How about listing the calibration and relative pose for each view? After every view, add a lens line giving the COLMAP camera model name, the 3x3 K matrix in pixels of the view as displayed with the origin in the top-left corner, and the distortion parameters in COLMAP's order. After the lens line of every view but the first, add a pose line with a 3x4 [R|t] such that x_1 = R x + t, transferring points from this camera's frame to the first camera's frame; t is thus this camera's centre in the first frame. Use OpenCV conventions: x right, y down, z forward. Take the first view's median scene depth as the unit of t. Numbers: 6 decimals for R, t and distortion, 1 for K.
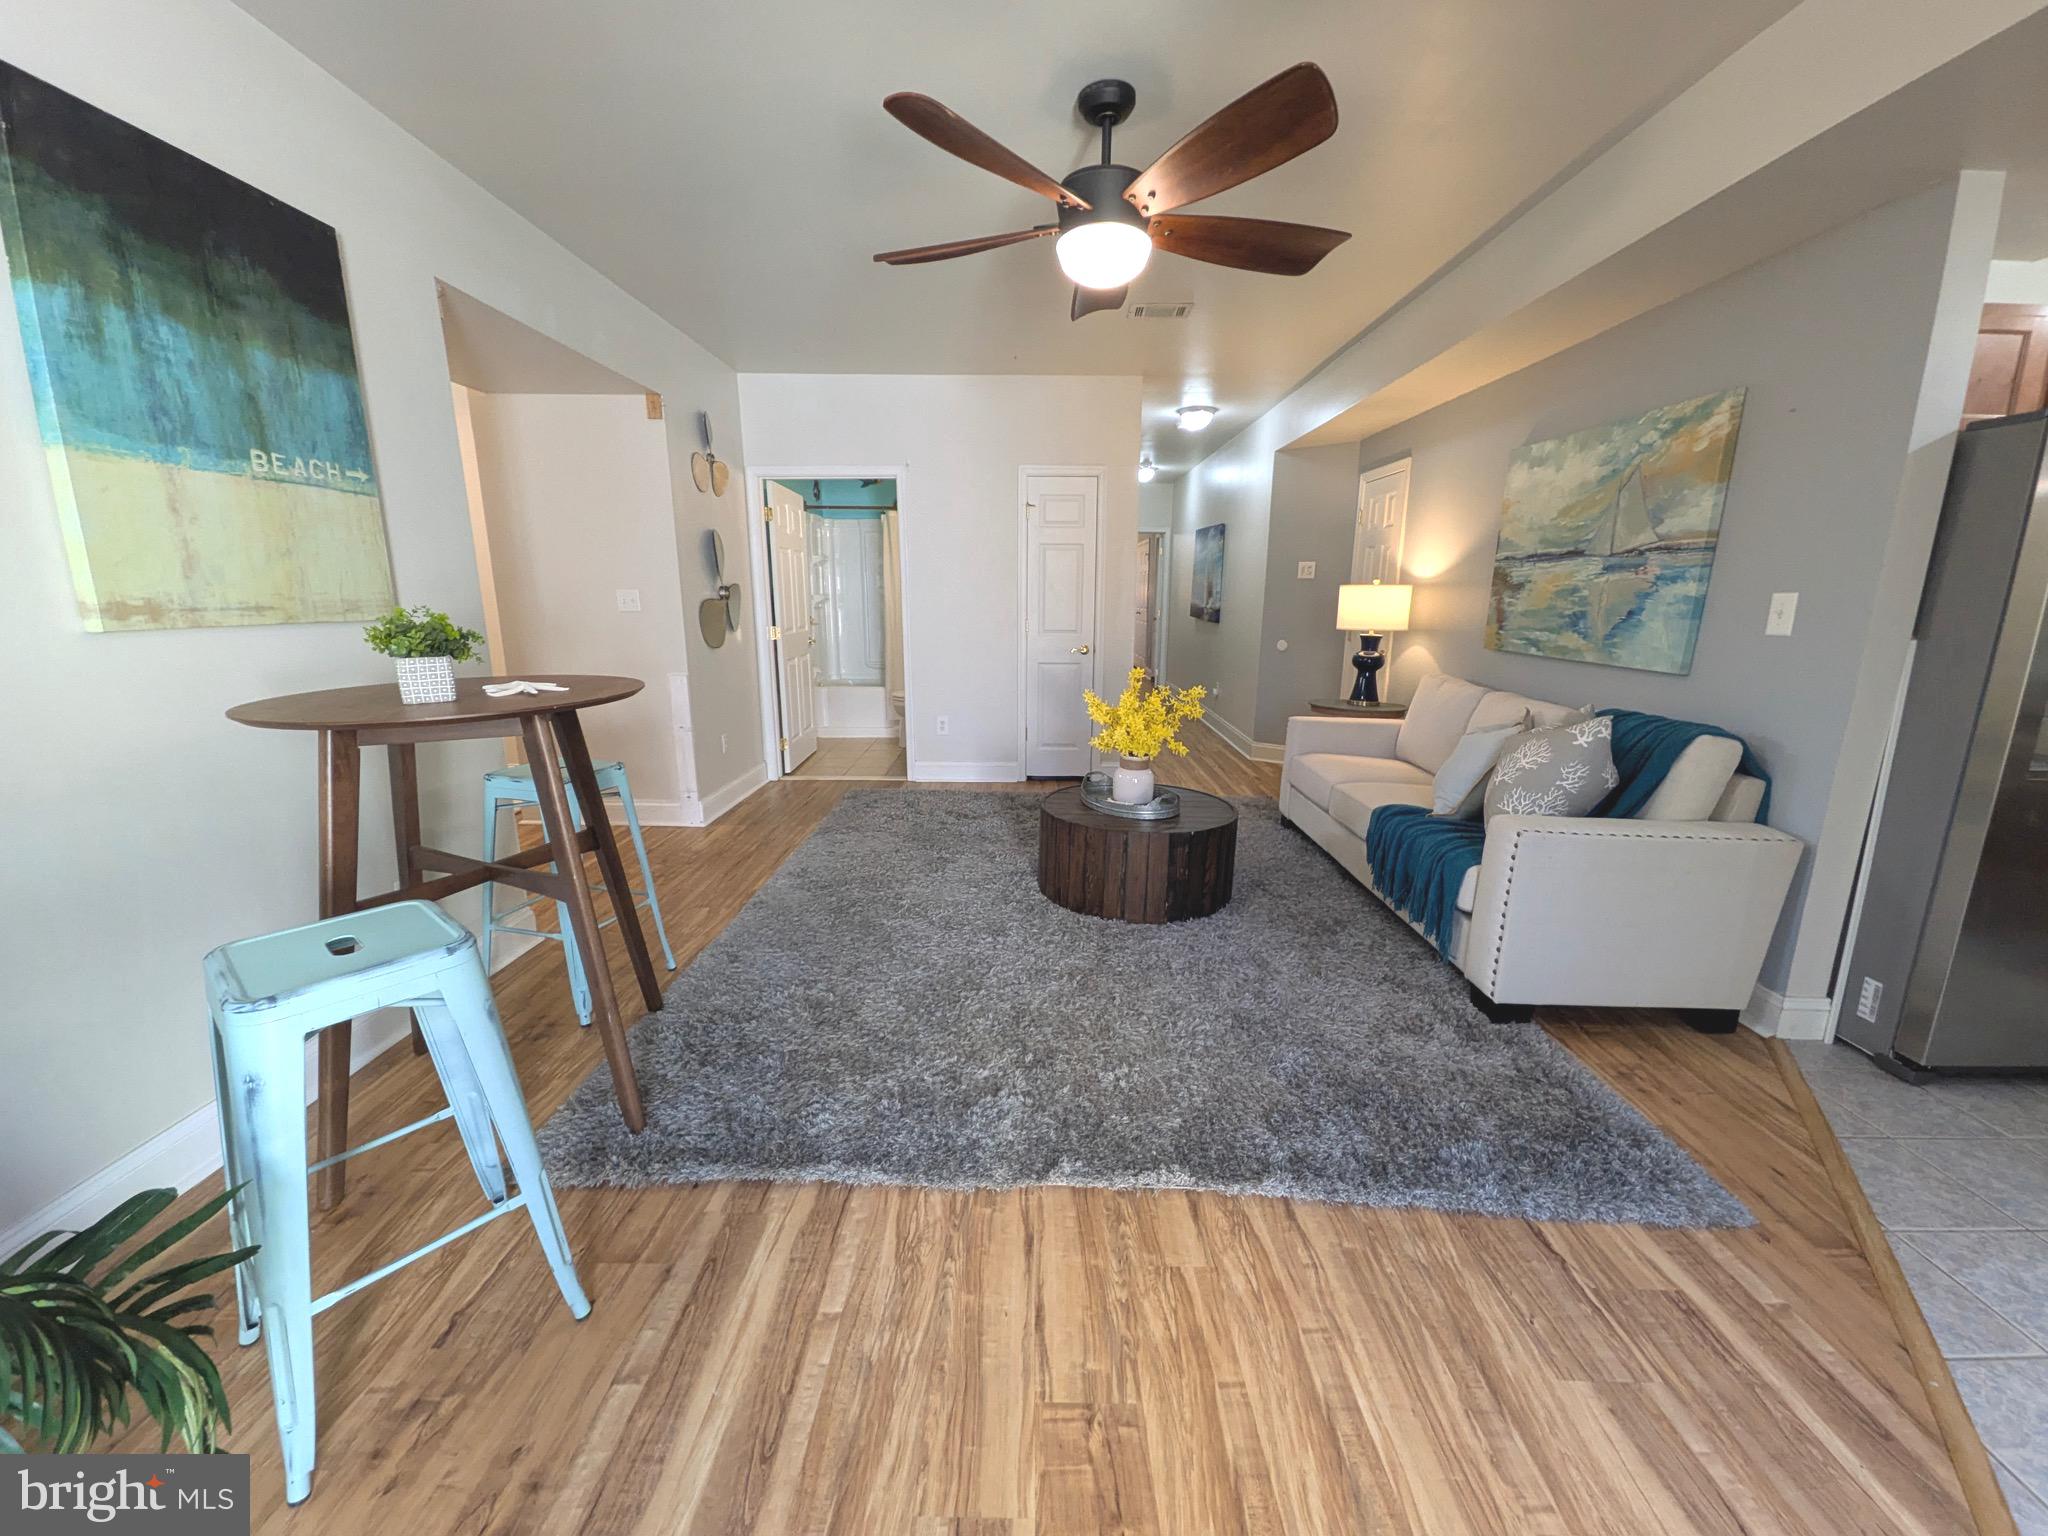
lens RADIAL K [[804.8, 0, 1020.9], [0, 804.8, 766.0], [0, 0, 1]] dist [0.006288, -0.001452]
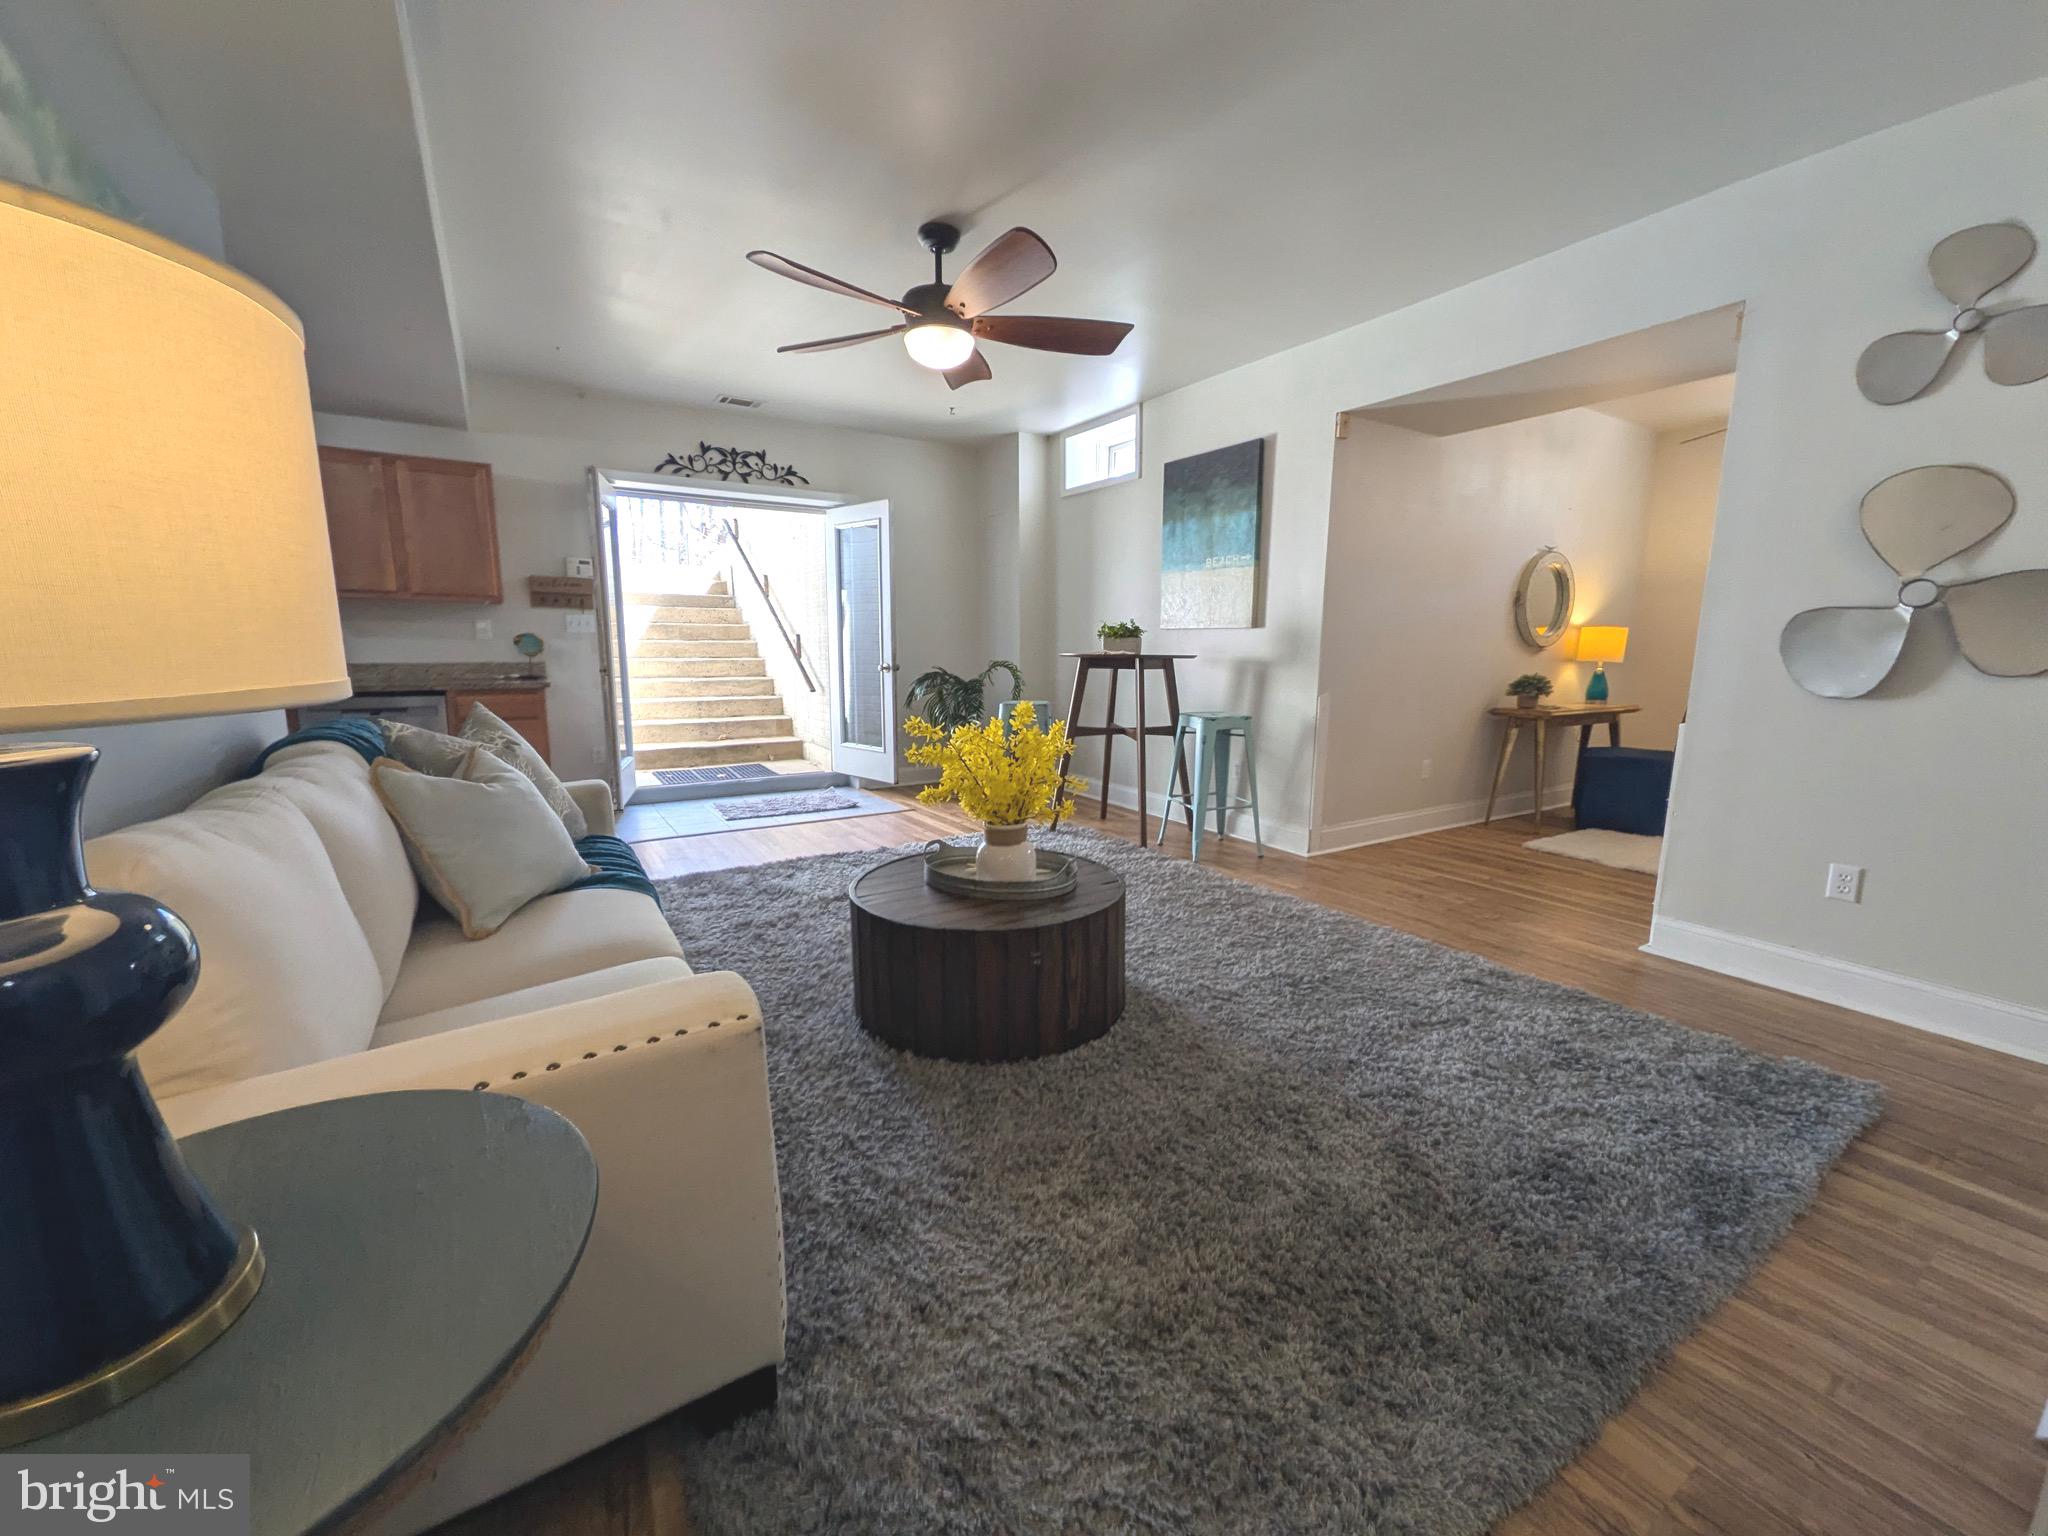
lens RADIAL K [[804.8, 0, 1020.6], [0, 804.8, 763.3], [0, 0, 1]] dist [0.006288, -0.001452]
pose [[-0.837404, 0.072571, -0.541745, 0.585553], [-0.125110, 0.939384, 0.319227, -0.328310], [0.532073, 0.335100, -0.777564, 1.789164]]
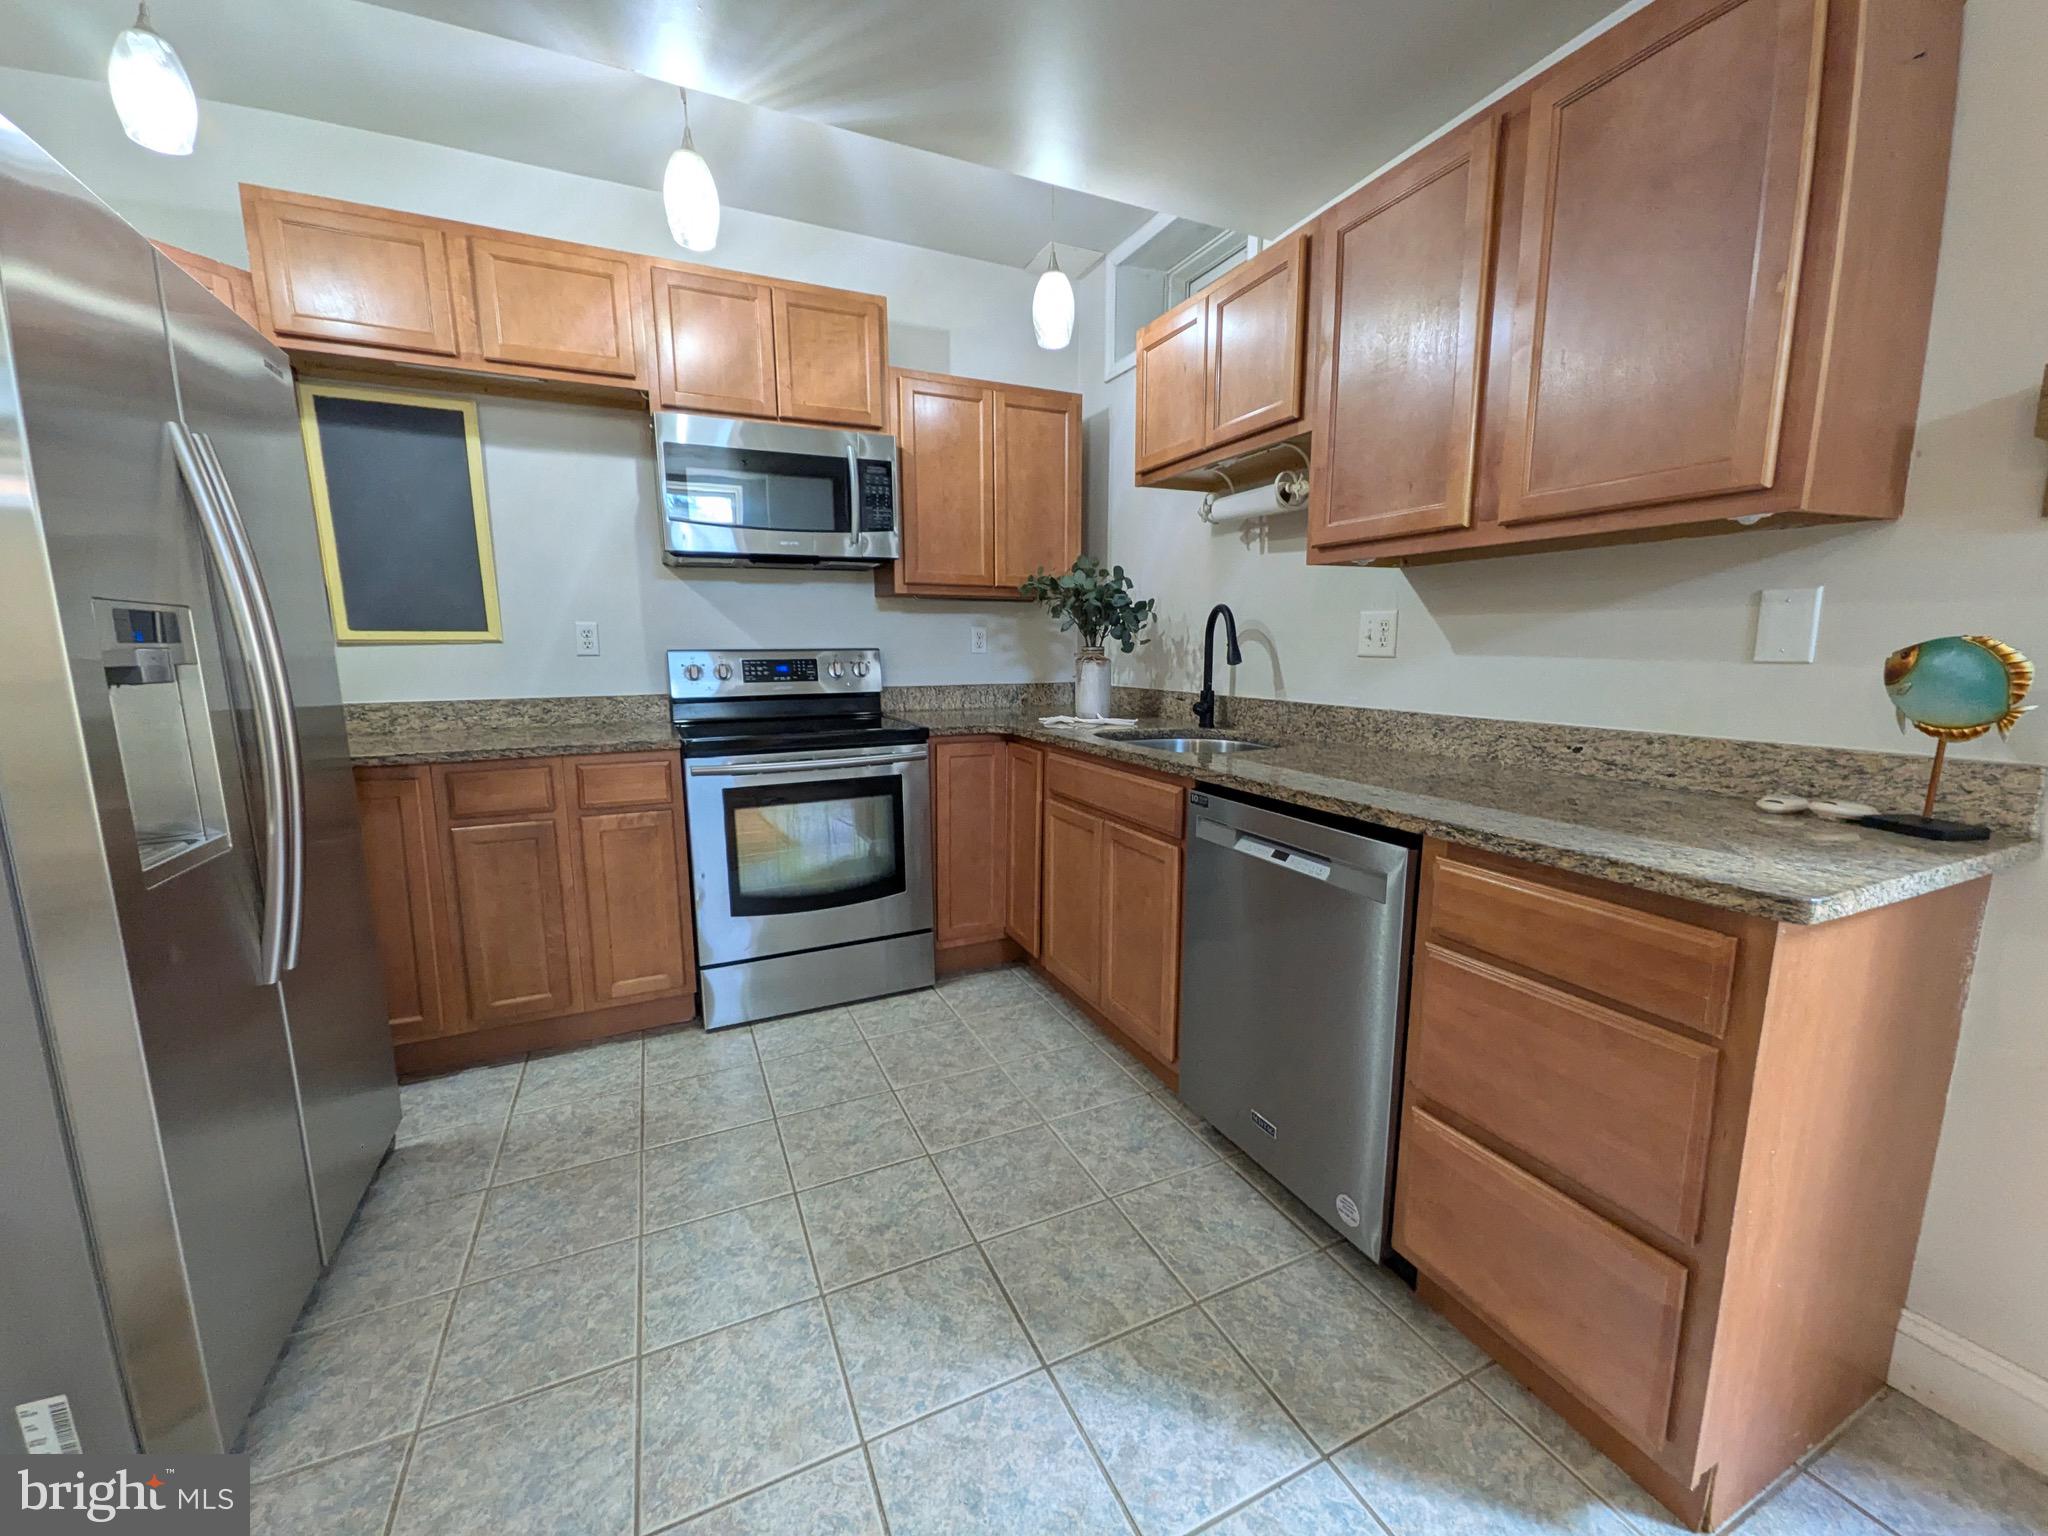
lens RADIAL K [[804.8, 0, 1022.5], [0, 804.8, 769.7], [0, 0, 1]] dist [0.006288, -0.001452]
pose [[-0.439016, -0.144121, 0.886845, 0.368228], [0.194070, 0.948540, 0.250218, -0.053008], [-0.877270, 0.281959, -0.388454, 0.457685]]
